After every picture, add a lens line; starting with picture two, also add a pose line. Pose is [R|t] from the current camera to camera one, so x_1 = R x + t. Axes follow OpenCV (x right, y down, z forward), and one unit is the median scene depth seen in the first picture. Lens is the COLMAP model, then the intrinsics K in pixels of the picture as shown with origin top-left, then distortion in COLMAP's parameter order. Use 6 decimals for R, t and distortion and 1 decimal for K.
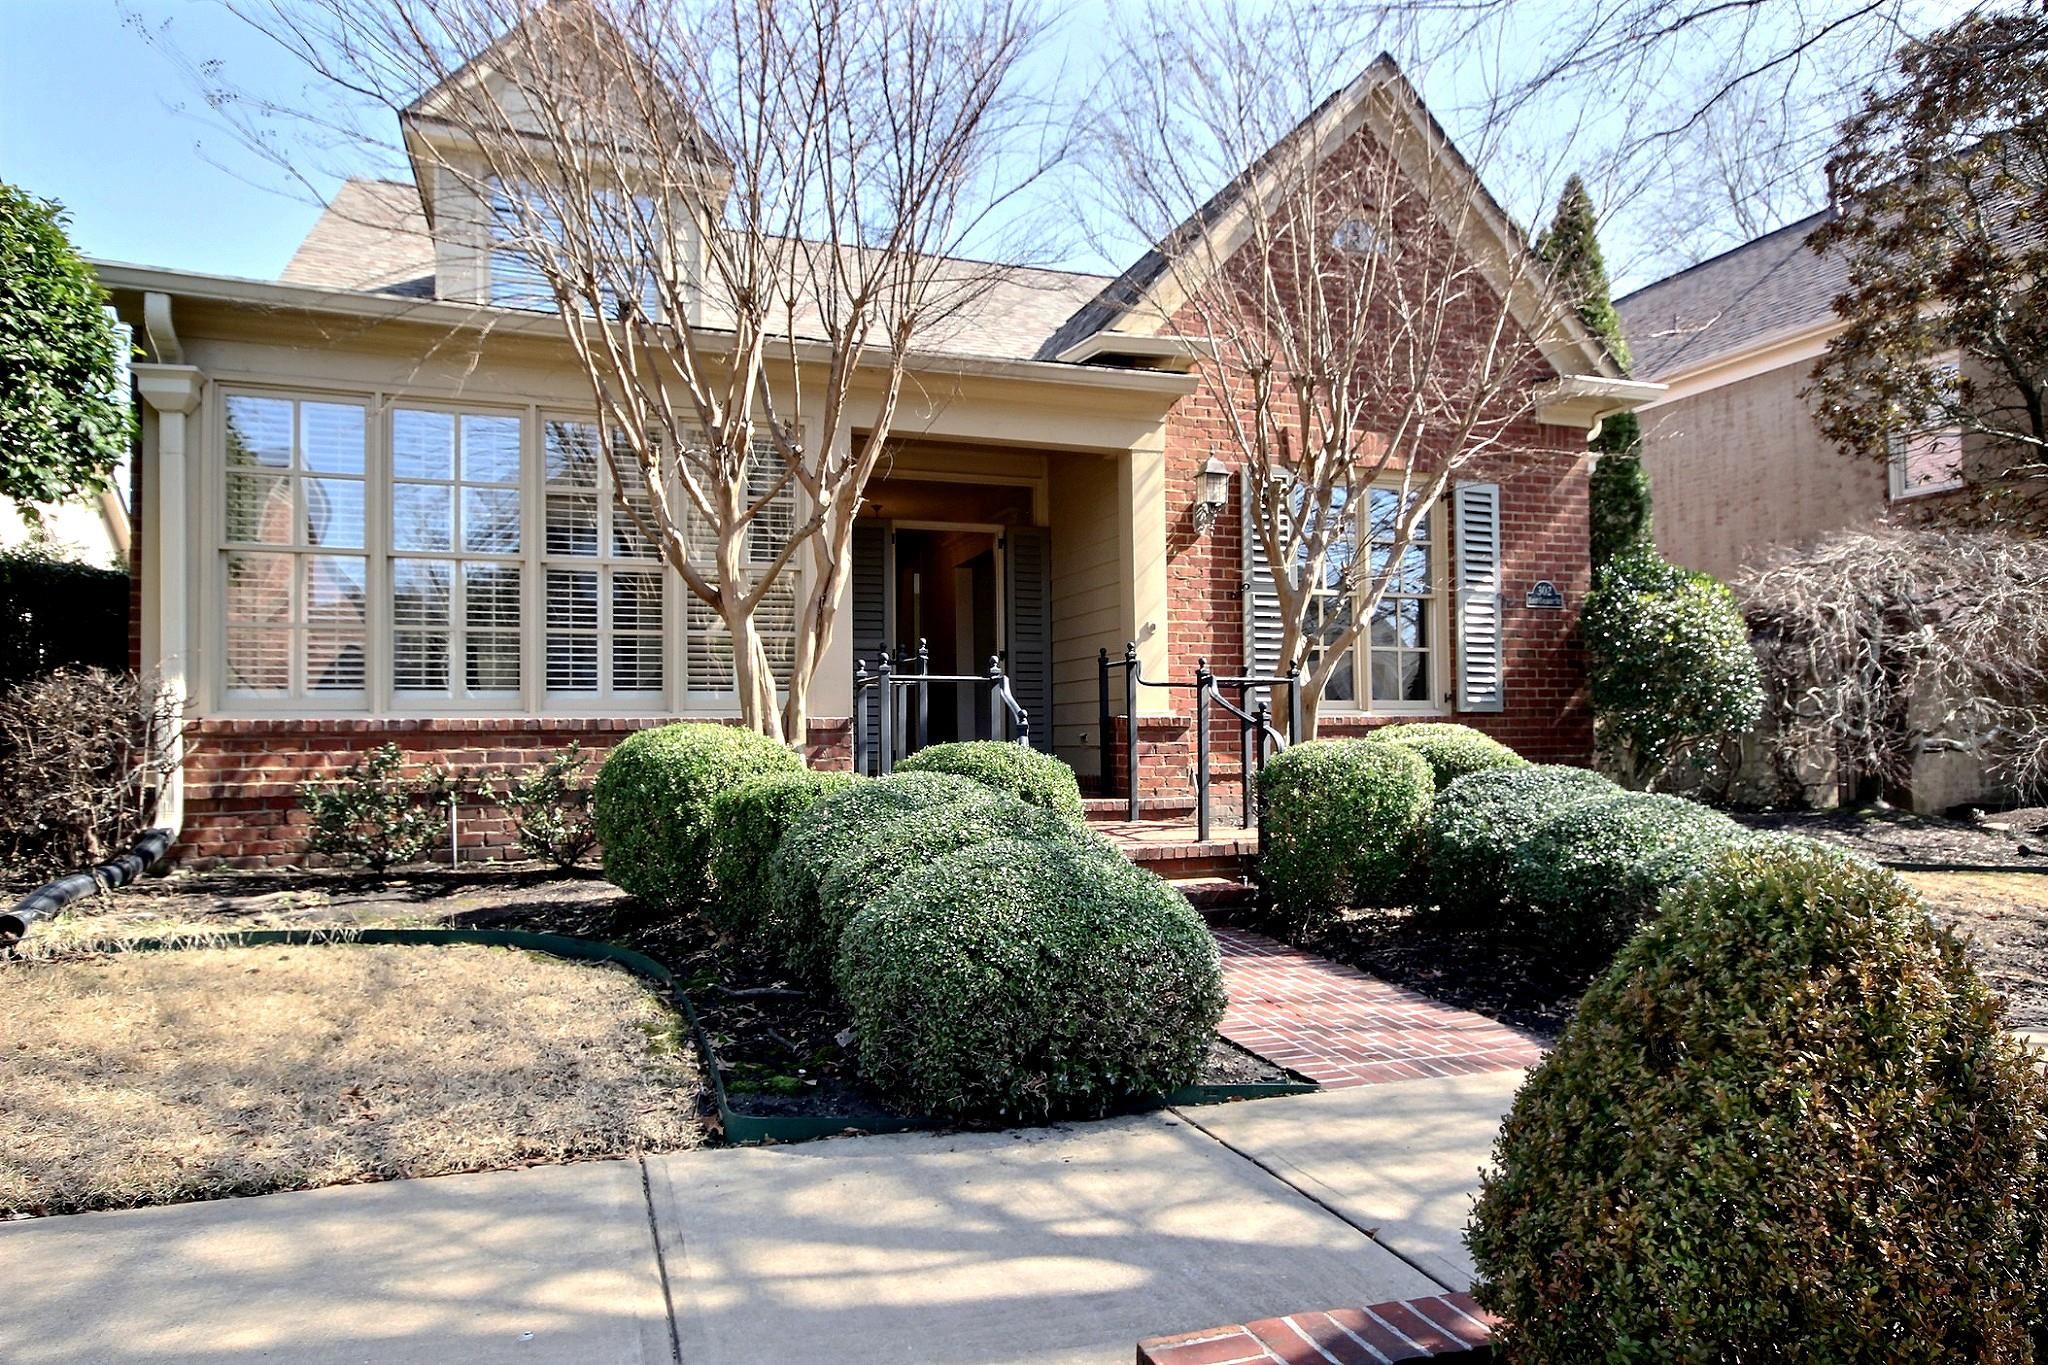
lens RADIAL K [[1267.6, 0, 948.1], [0, 1267.6, 688.7], [0, 0, 1]] dist [0.002458, 0.000389]
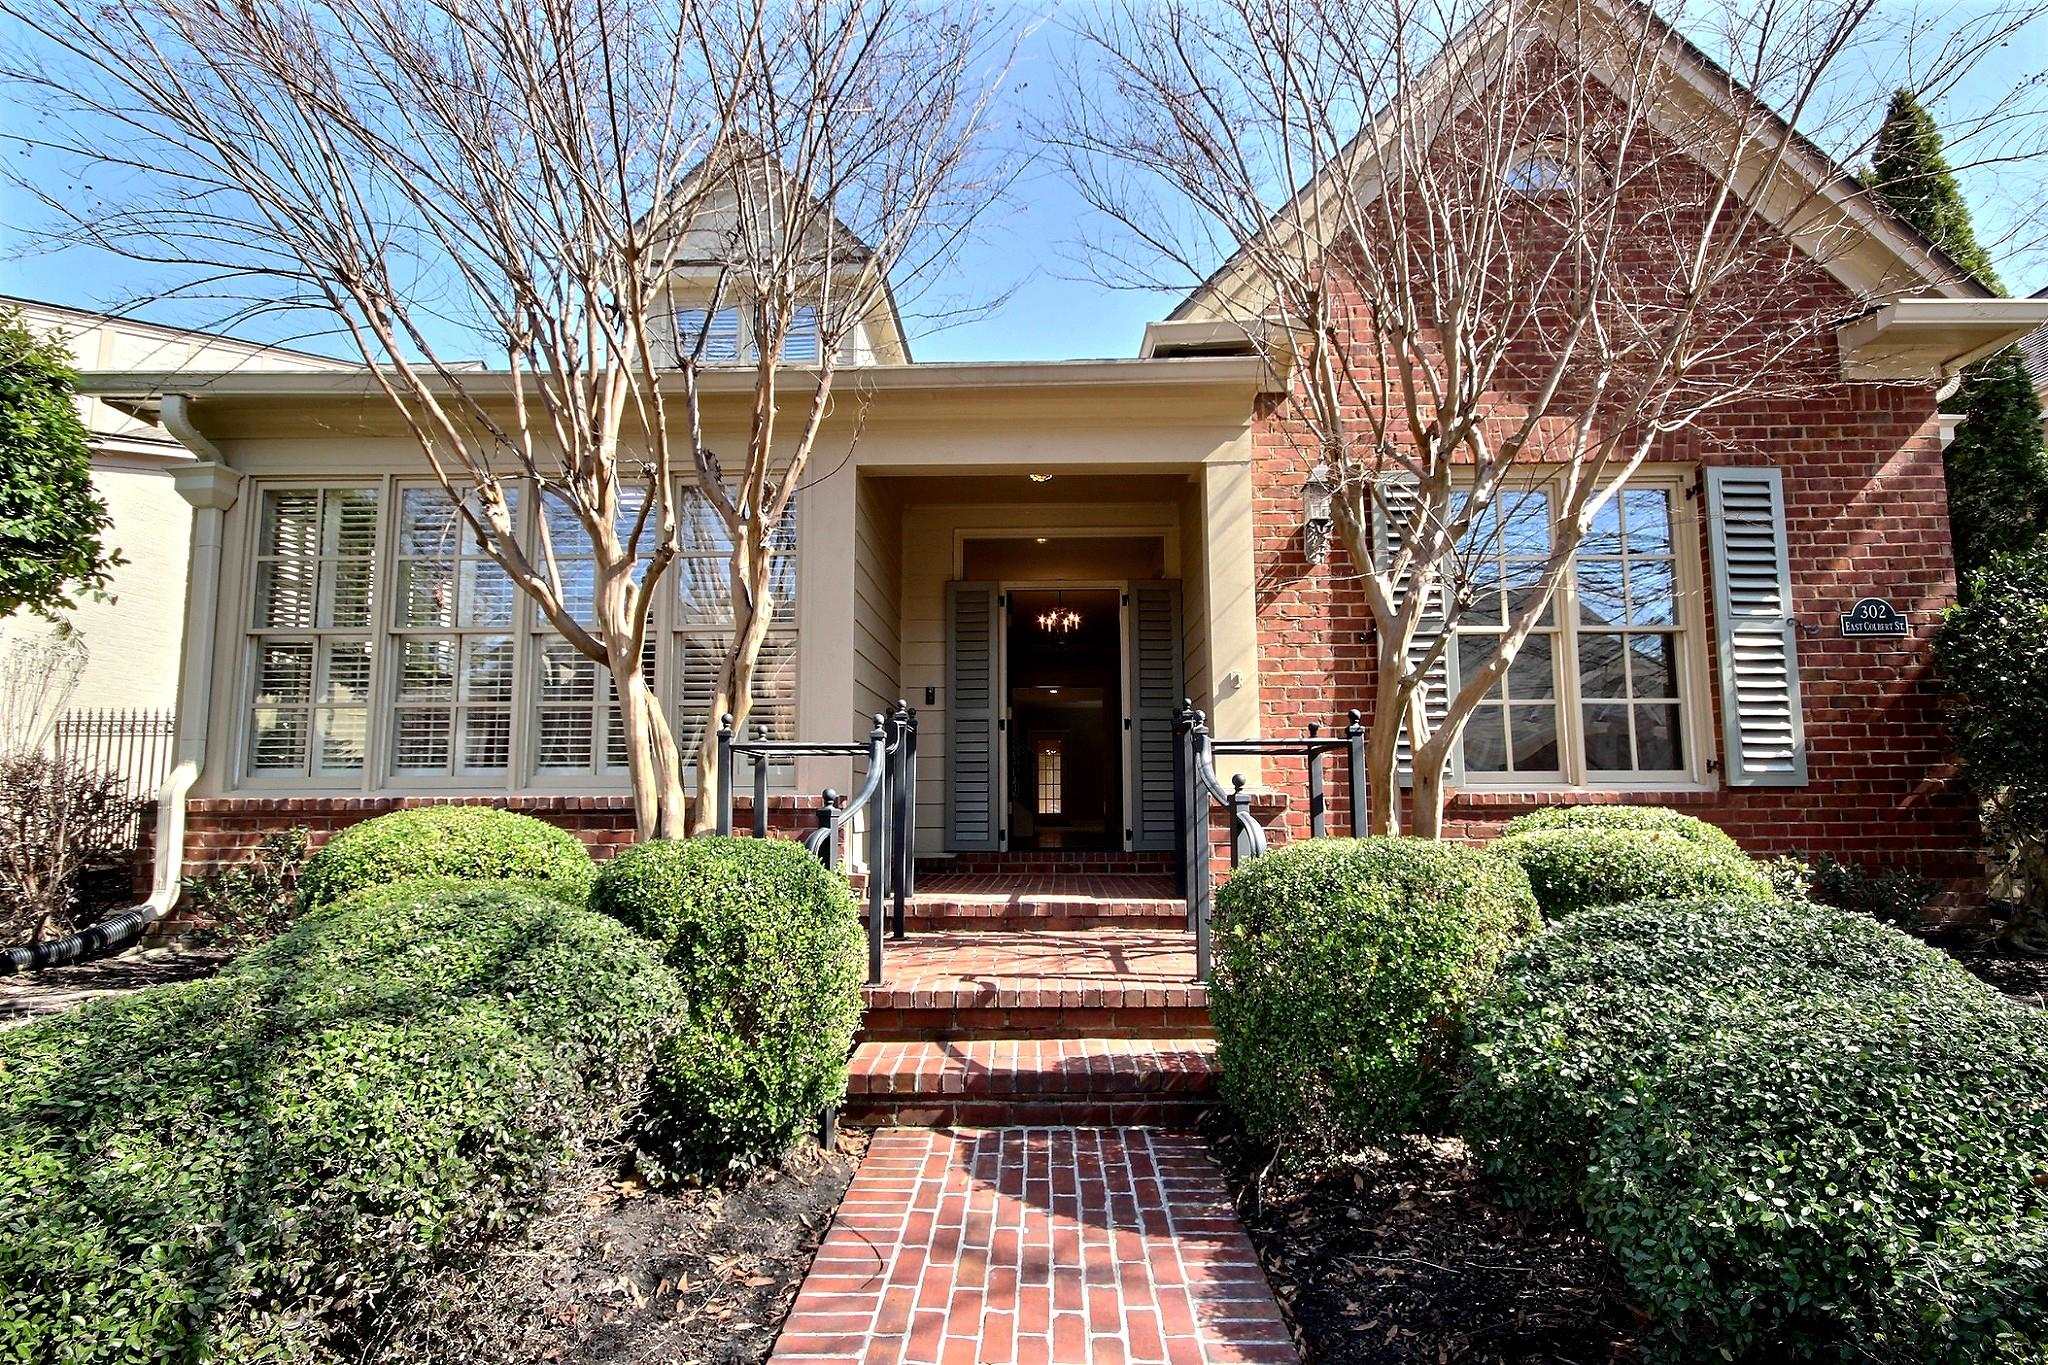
lens RADIAL K [[949.8, 0, 1023.7], [0, 949.8, 698.7], [0, 0, 1]] dist [0.007854, -0.009822]
pose [[0.936434, -0.034533, -0.349140, 0.223998], [0.009525, 0.997280, -0.073091, 0.004689], [0.350715, 0.065120, 0.934216, 0.368234]]
